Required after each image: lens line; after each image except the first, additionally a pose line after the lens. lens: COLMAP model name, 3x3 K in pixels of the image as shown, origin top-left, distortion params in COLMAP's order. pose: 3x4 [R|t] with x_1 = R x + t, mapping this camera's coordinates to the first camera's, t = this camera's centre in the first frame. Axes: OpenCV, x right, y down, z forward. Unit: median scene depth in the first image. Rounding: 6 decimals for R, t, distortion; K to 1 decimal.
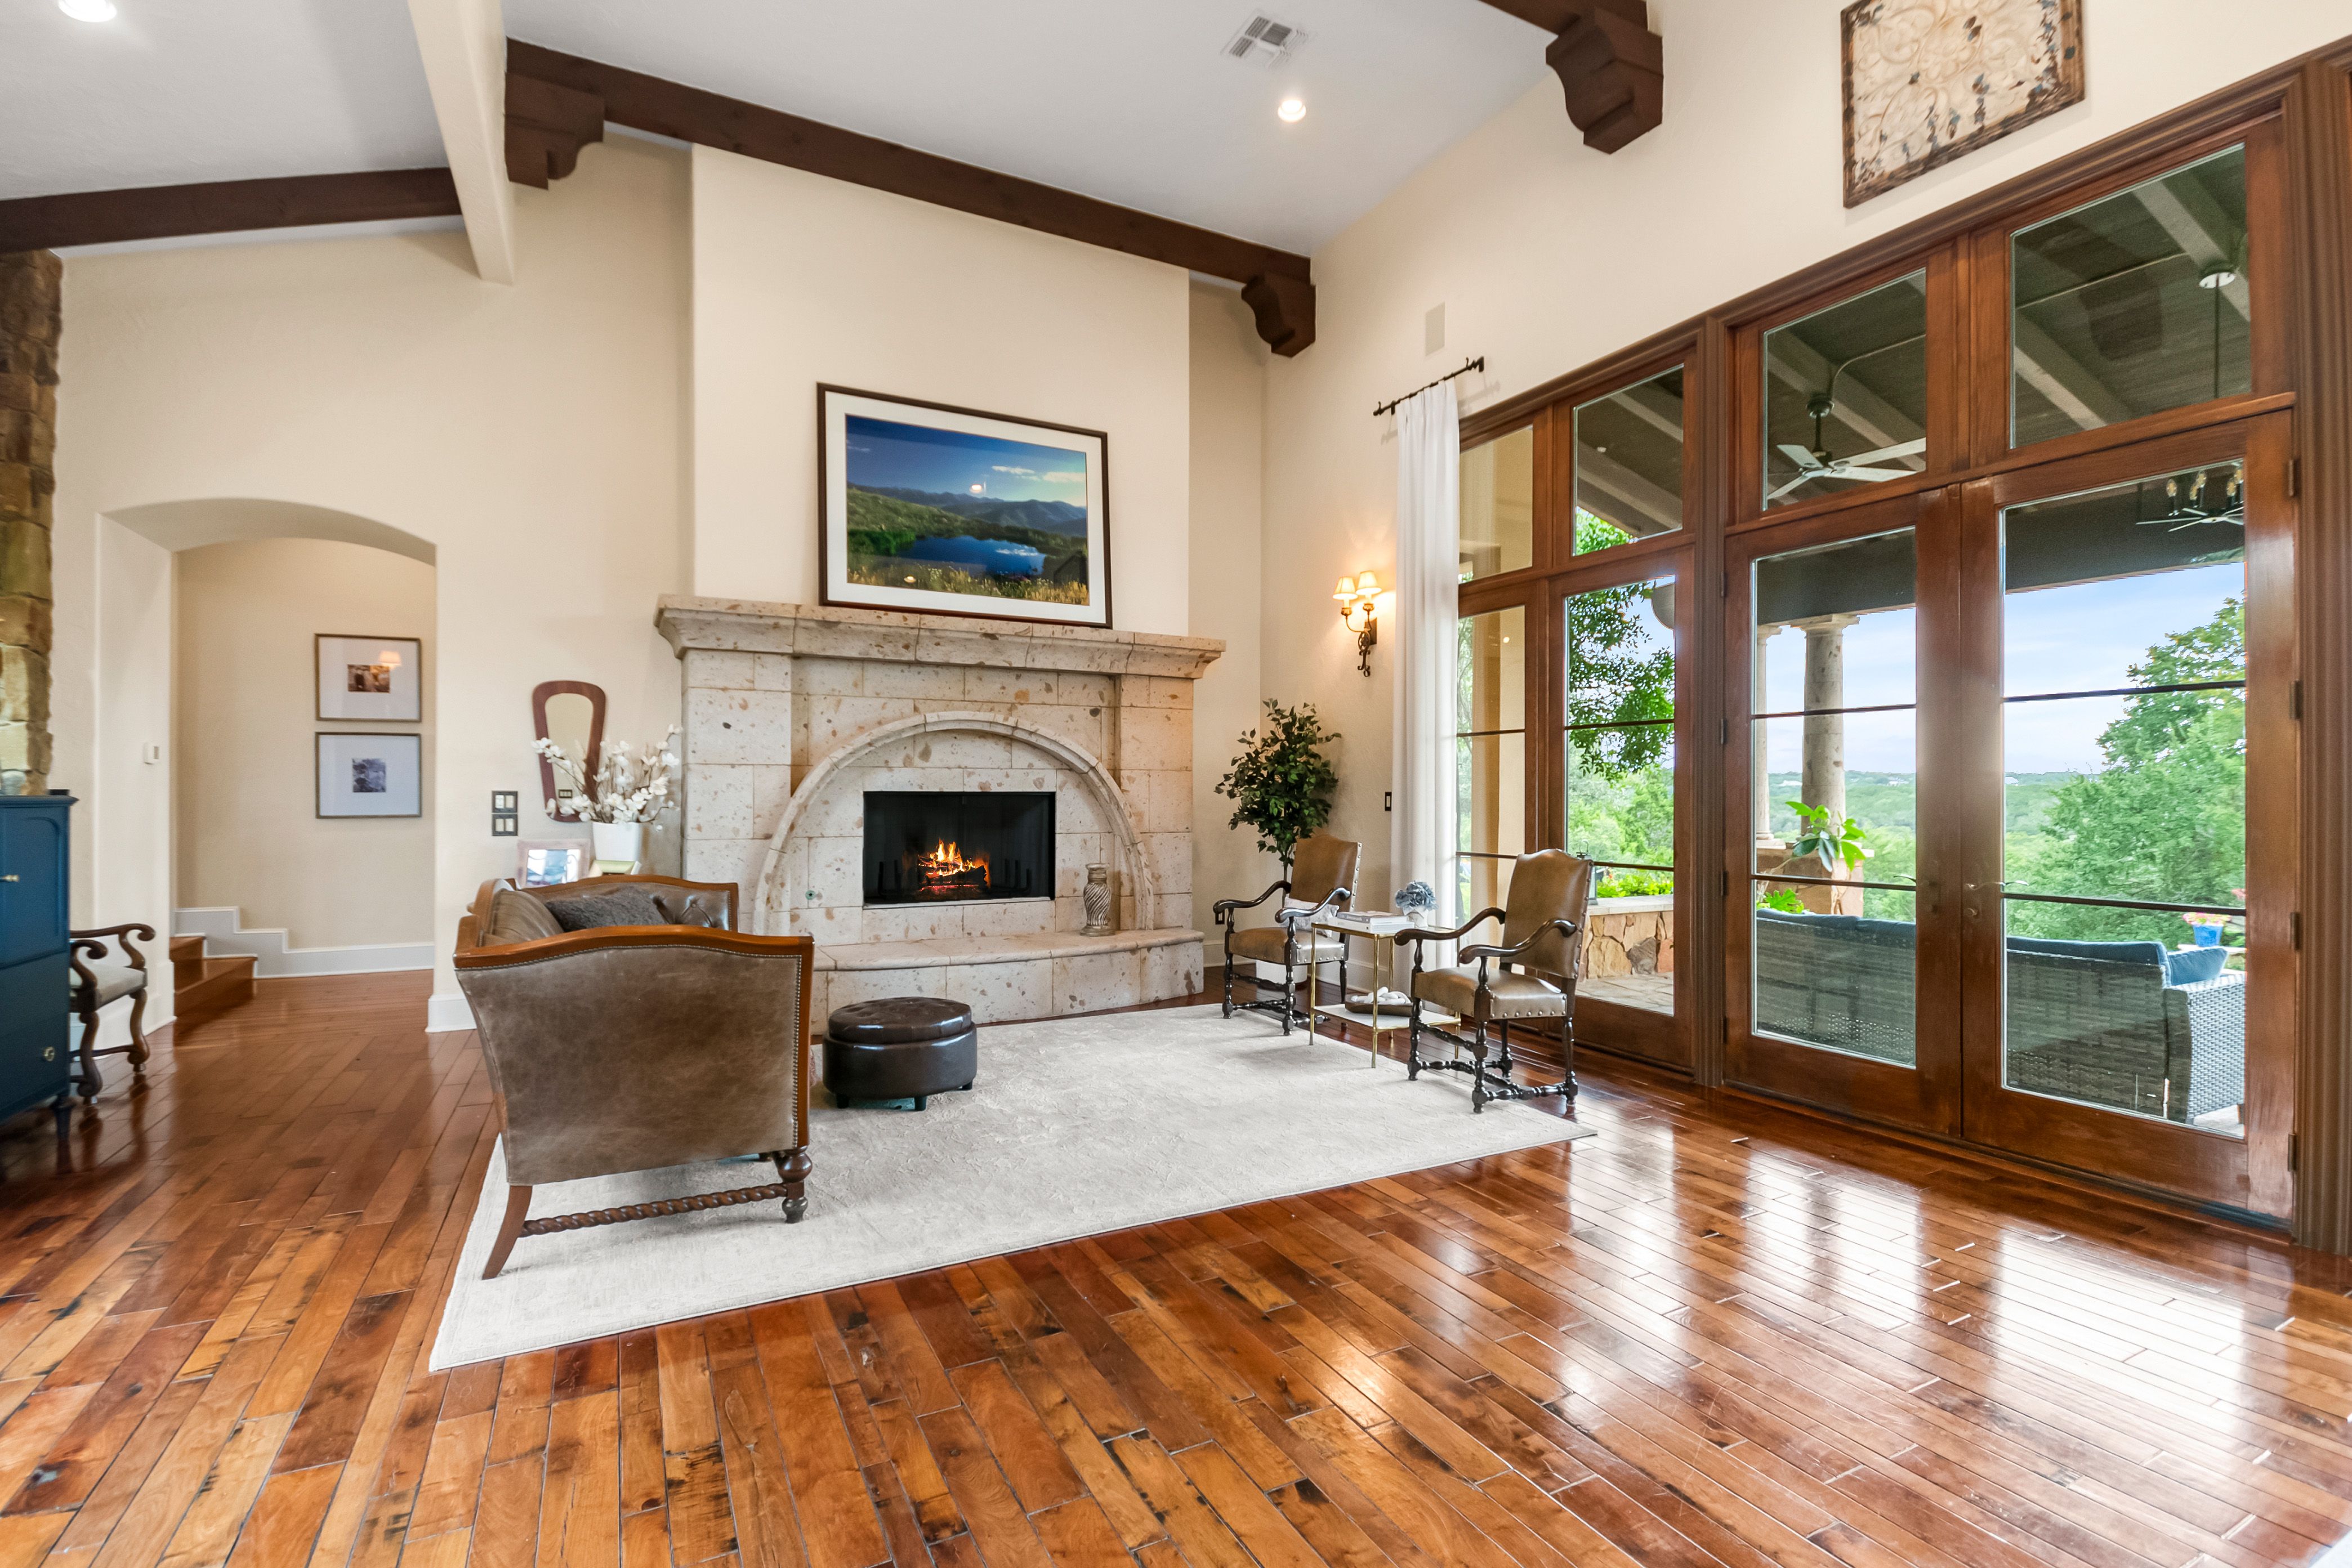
lens RADIAL K [[1065.8, 0, 1162.5], [0, 1065.8, 792.1], [0, 0, 1]] dist [-0.000182, -0.002469]
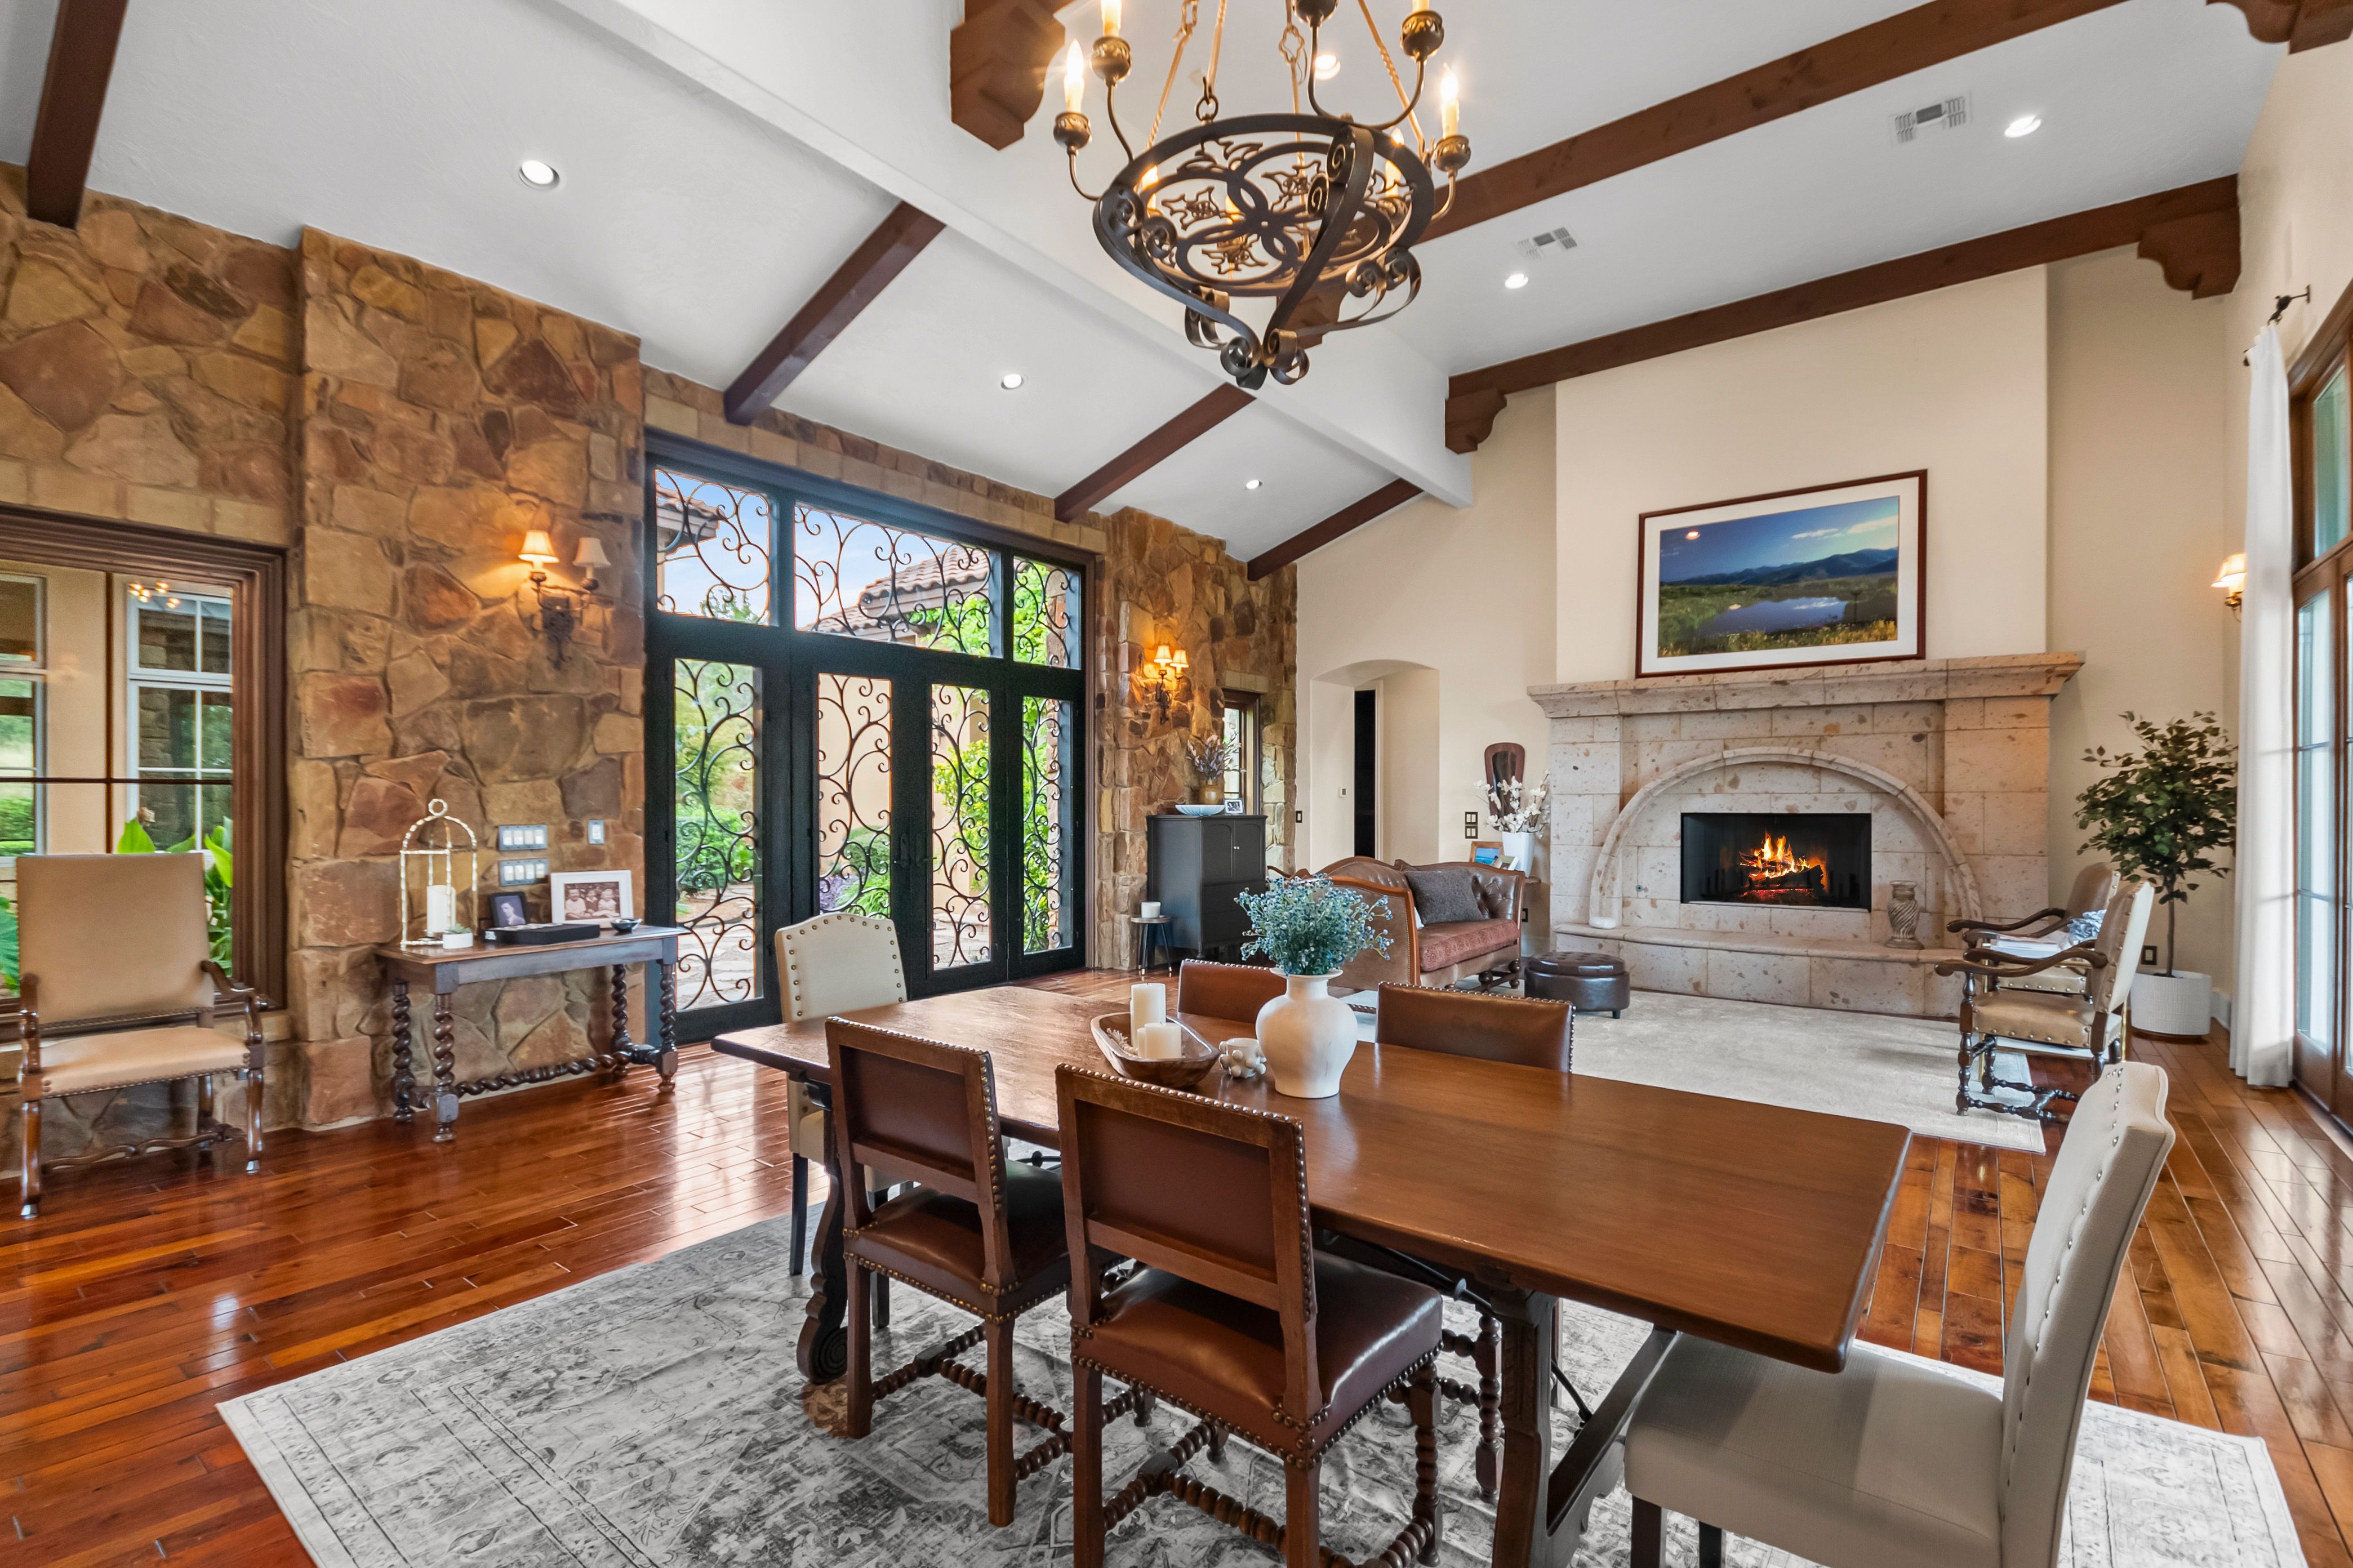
lens RADIAL K [[1047.8, 0, 1161.4], [0, 1047.8, 803.7], [0, 0, 1]] dist [0.008842, -0.006483]
pose [[0.428532, -0.001398, -0.903525, 0.621150], [0.001904, 0.999998, -0.000644, -0.012071], [0.903524, -0.001444, 0.428534, -0.132751]]
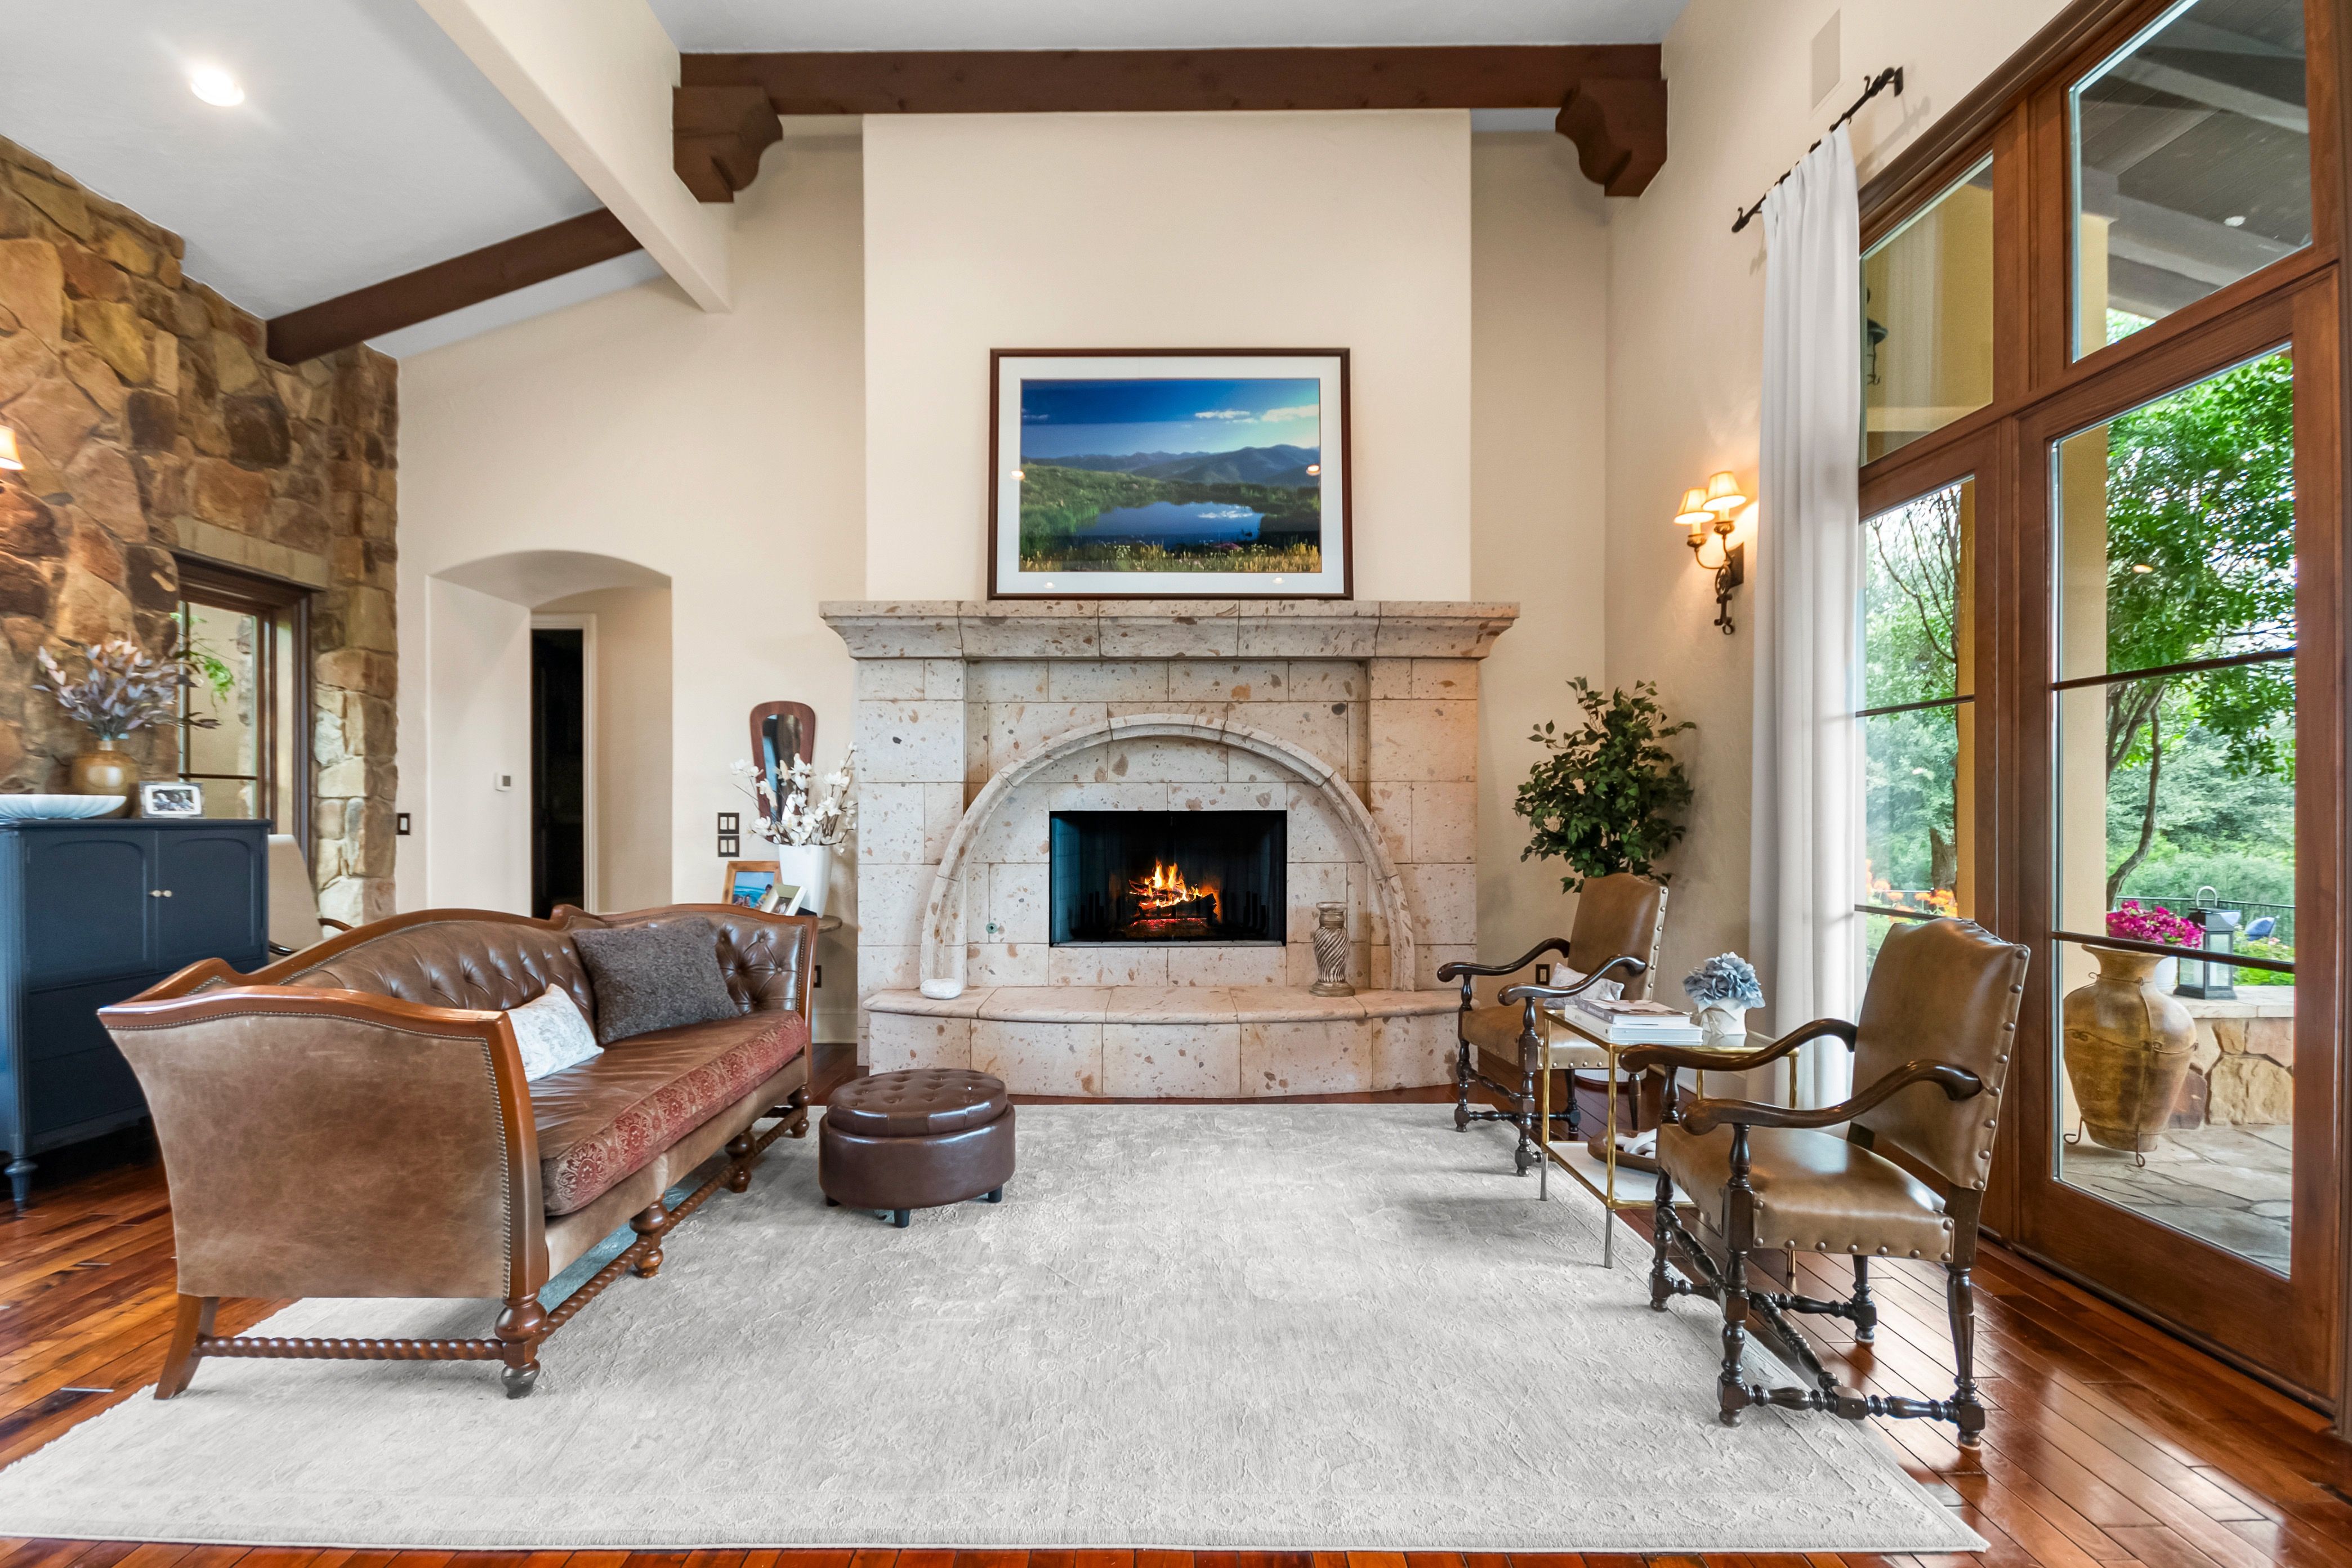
lens RADIAL K [[1047.4, 0, 1157.8], [0, 1047.4, 815.2], [0, 0, 1]] dist [0.008842, -0.006483]
pose [[0.888429, -0.003349, -0.459002, 0.193622], [0.004829, 0.999986, 0.002050, 0.001314], [0.458989, -0.004037, 0.888433, 0.283859]]
